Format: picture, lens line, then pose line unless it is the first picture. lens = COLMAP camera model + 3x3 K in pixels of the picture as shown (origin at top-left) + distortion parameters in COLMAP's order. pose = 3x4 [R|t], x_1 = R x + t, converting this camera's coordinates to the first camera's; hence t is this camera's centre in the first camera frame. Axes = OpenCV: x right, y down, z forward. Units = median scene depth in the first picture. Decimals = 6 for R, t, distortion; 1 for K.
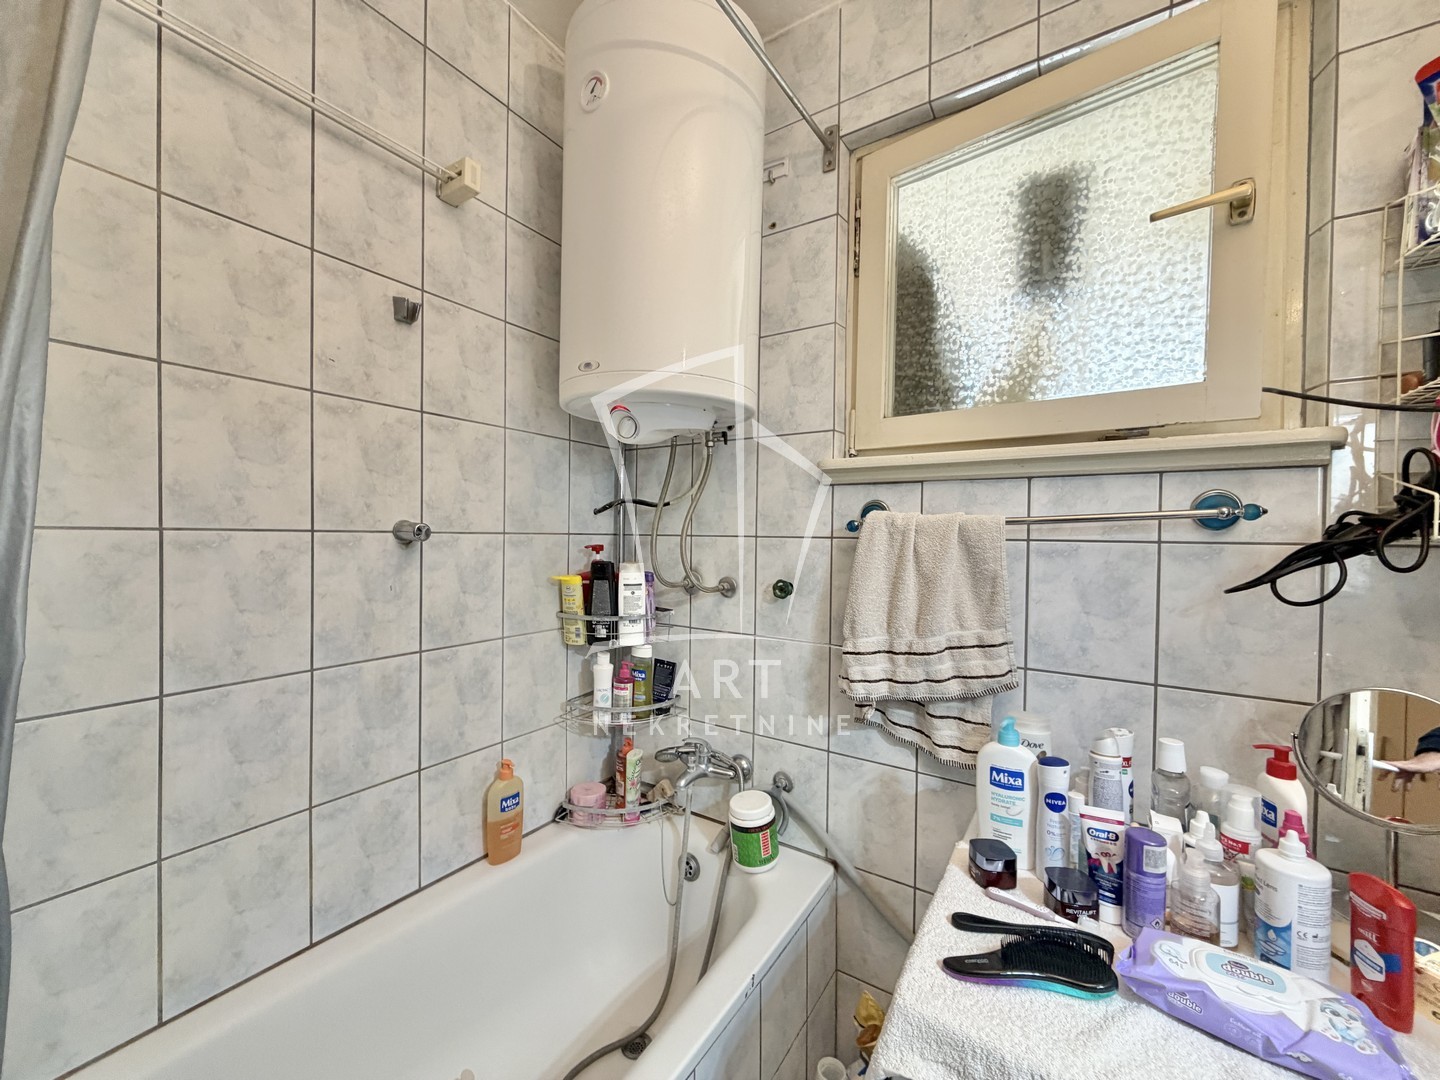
lens RADIAL K [[570.2, 0, 714.6], [0, 570.2, 542.0], [0, 0, 1]] dist [-0.000918, -0.000224]
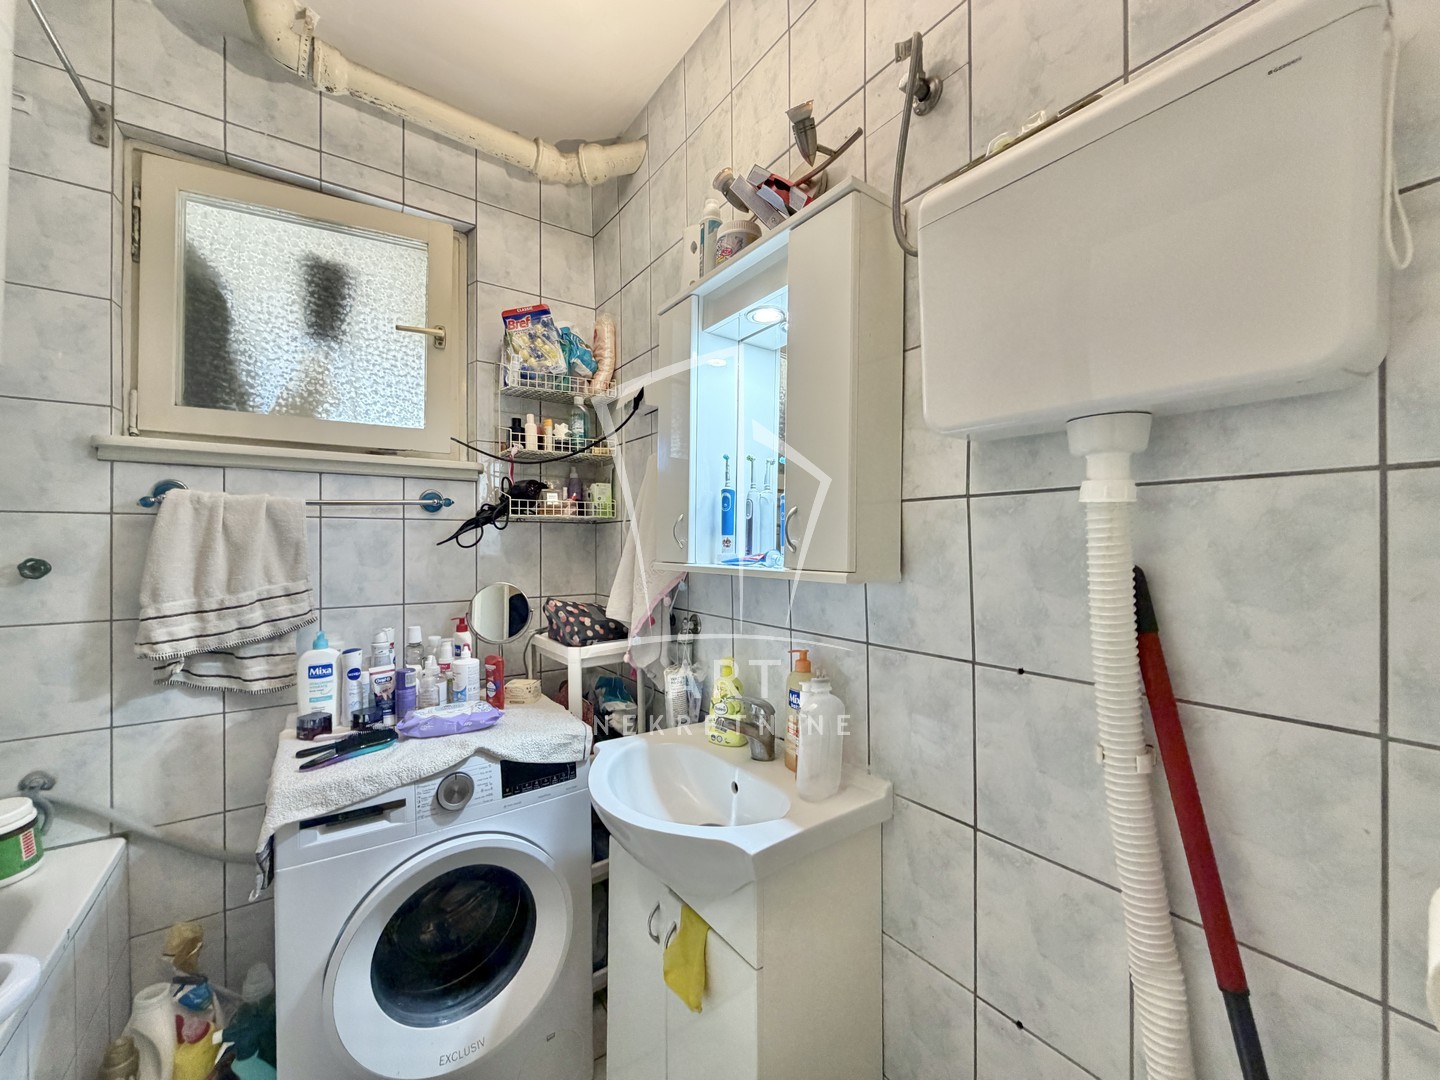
lens RADIAL K [[570.2, 0, 714.6], [0, 570.2, 542.0], [0, 0, 1]] dist [-0.000918, -0.000224]
pose [[0.367884, -0.012306, 0.929790, -0.402132], [0.019093, 0.999802, 0.005678, 0.068785], [-0.929676, 0.015663, 0.368046, -0.423905]]
